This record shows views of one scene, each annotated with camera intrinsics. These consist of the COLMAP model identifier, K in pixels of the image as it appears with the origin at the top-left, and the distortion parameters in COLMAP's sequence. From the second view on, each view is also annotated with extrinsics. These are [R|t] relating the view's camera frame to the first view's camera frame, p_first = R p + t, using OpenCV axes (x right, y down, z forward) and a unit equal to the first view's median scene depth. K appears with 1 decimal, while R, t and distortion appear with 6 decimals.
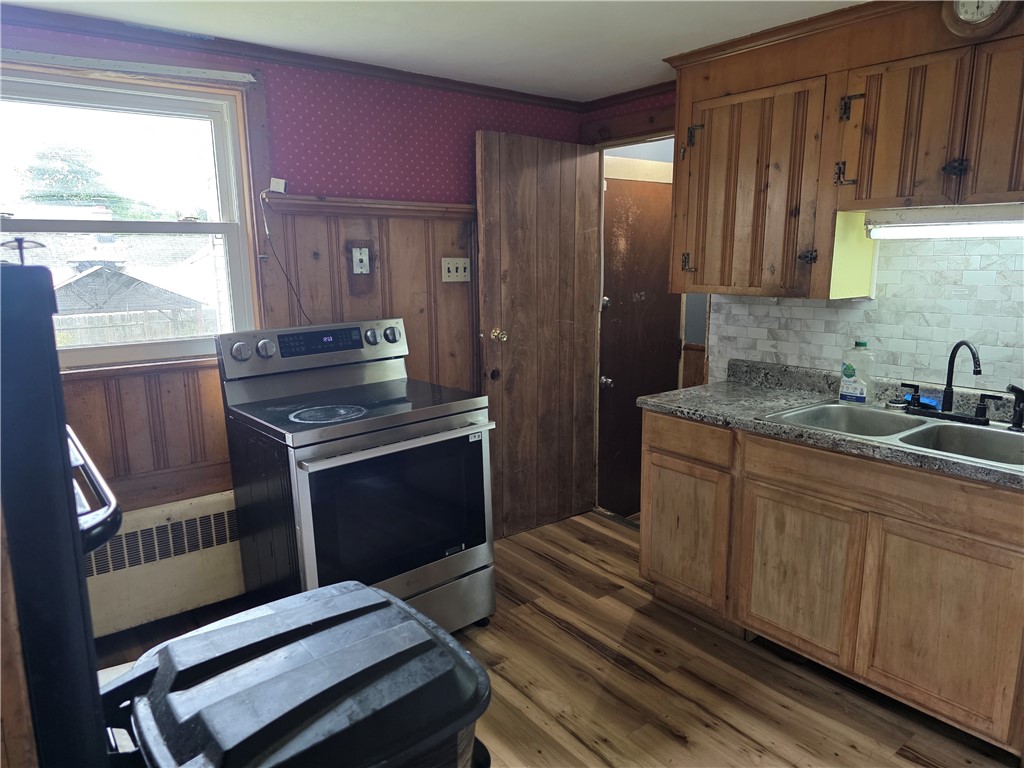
lens RADIAL K [[693.8, 0, 510.7], [0, 693.8, 384.0], [0, 0, 1]] dist [0.042407, -0.021215]
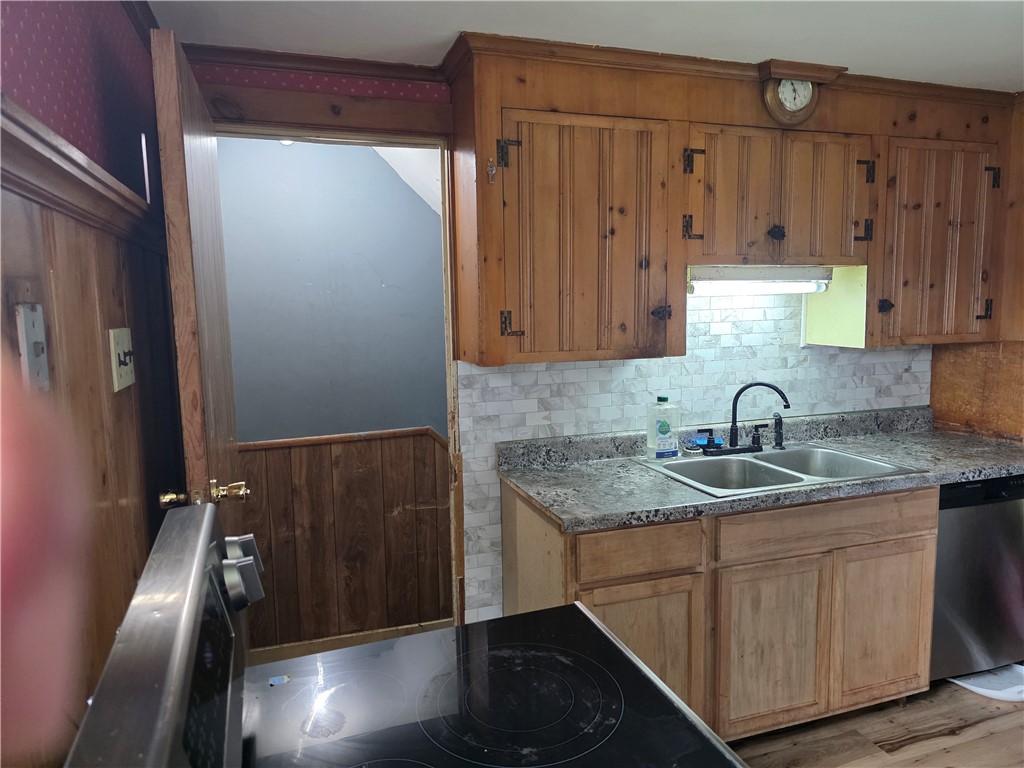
lens RADIAL K [[693.8, 0, 509.6], [0, 693.8, 385.9], [0, 0, 1]] dist [0.042407, -0.021215]
pose [[0.330367, -0.113969, 0.936946, -0.503314], [0.189070, 0.980553, 0.052608, -0.171637], [-0.924722, 0.159769, 0.345491, 0.876706]]
